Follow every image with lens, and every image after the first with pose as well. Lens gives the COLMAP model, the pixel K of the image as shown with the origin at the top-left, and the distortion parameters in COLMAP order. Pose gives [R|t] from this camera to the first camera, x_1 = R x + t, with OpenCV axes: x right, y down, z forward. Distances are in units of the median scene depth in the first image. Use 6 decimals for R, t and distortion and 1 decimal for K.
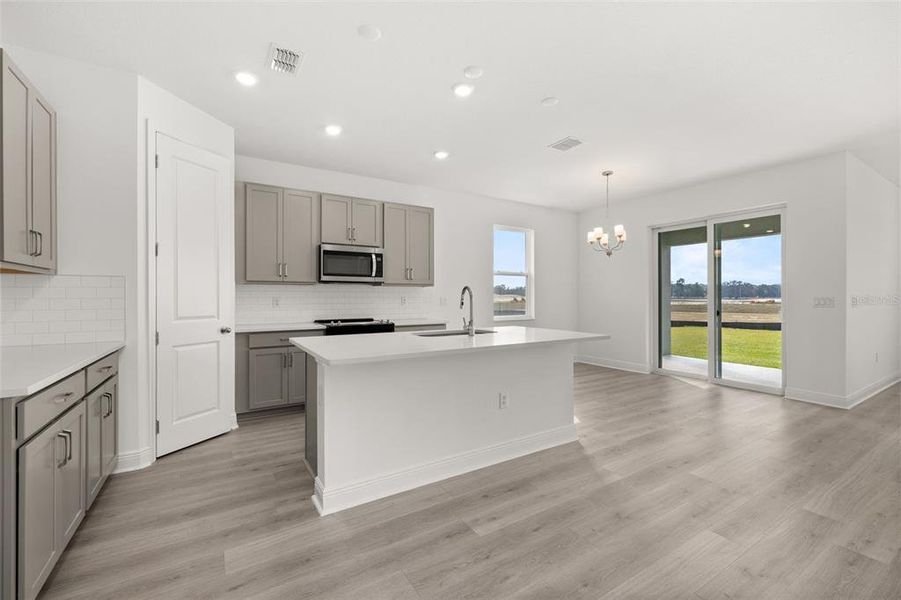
lens RADIAL K [[382.3, 0, 452.8], [0, 382.3, 295.1], [0, 0, 1]] dist [0.003802, 0.000505]
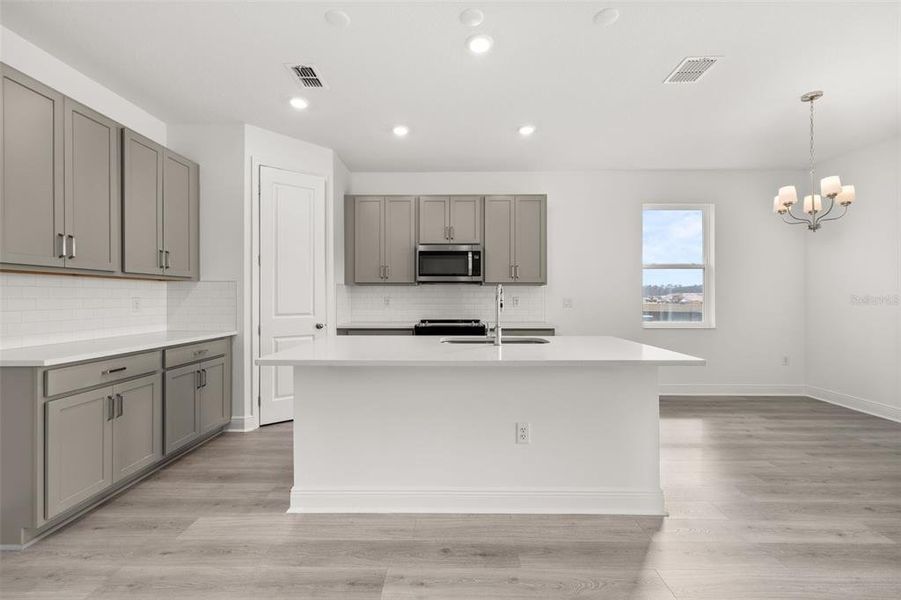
lens RADIAL K [[382.3, 0, 449.5], [0, 382.3, 297.2], [0, 0, 1]] dist [0.003802, 0.000505]
pose [[0.840973, -0.000205, -0.541077, 0.264139], [0.002154, 0.999993, 0.002969, 0.001957], [0.541073, -0.003662, 0.840967, 0.177225]]
